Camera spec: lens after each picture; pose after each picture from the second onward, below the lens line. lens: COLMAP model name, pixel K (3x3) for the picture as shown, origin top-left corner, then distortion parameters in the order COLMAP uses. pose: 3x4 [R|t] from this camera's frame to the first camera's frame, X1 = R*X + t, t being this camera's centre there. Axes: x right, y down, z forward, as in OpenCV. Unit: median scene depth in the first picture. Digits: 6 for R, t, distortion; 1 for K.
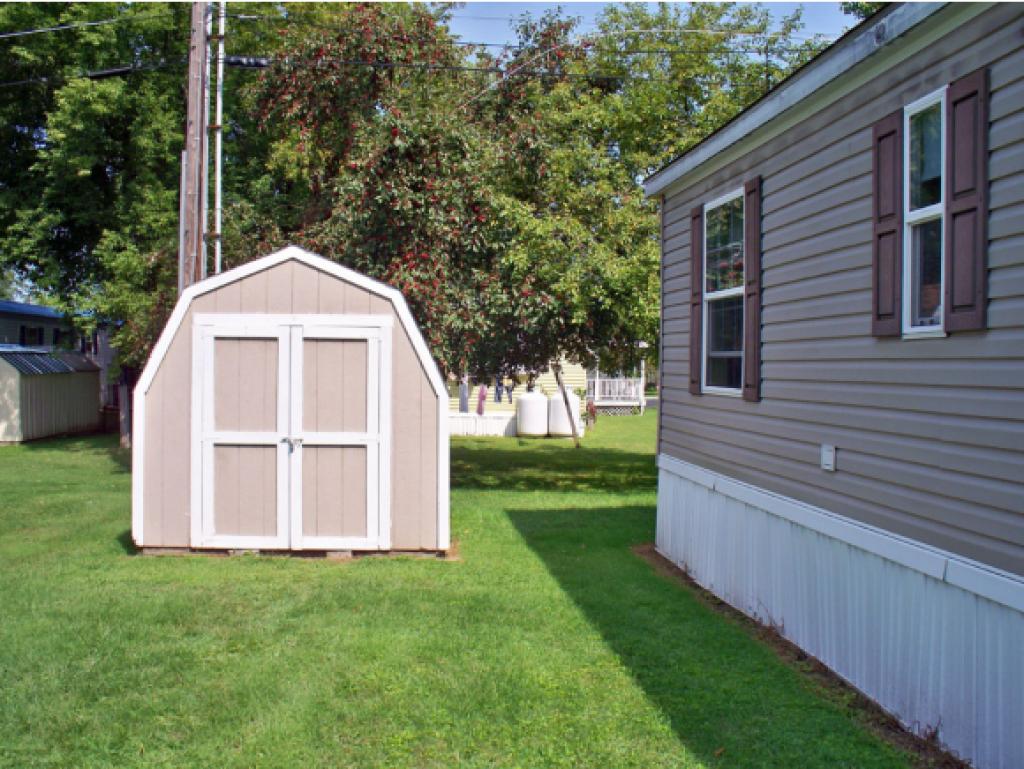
lens RADIAL K [[1079.6, 0, 517.2], [0, 1079.6, 405.3], [0, 0, 1]] dist [-0.218380, 0.260706]
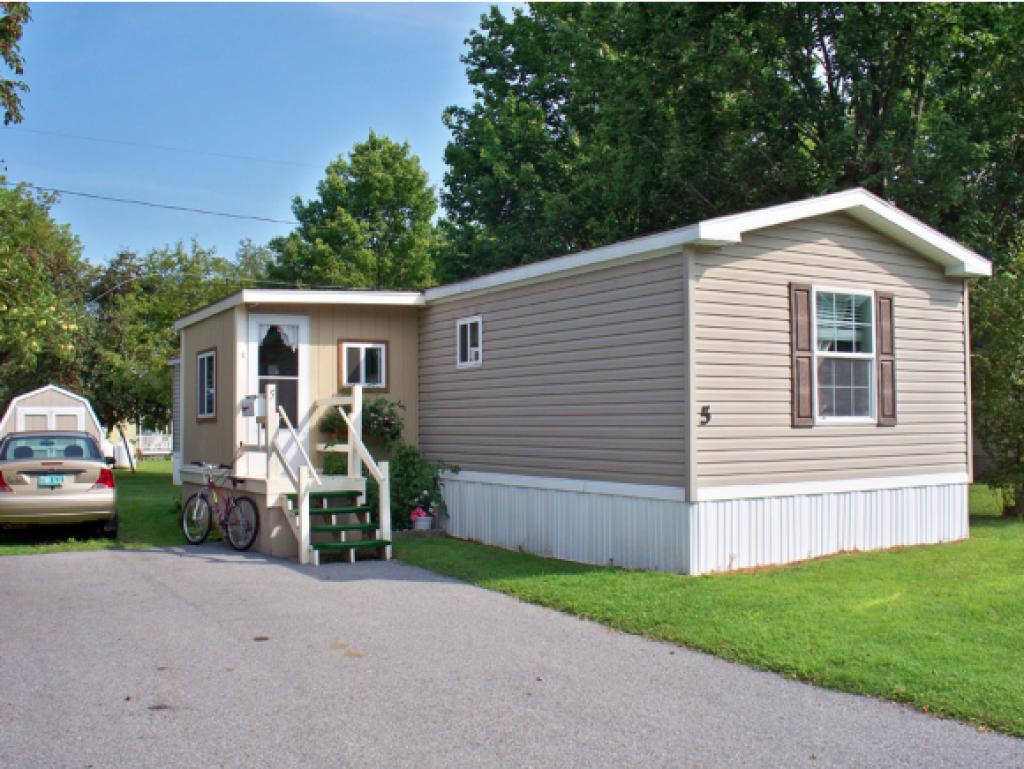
lens RADIAL K [[1079.6, 0, 517.2], [0, 1079.6, 405.3], [0, 0, 1]] dist [-0.218380, 0.260706]
pose [[0.909203, -0.006756, 0.416299, -0.121276], [0.031082, 0.998180, -0.051686, 0.051785], [-0.415192, 0.059933, 0.907758, -1.112403]]
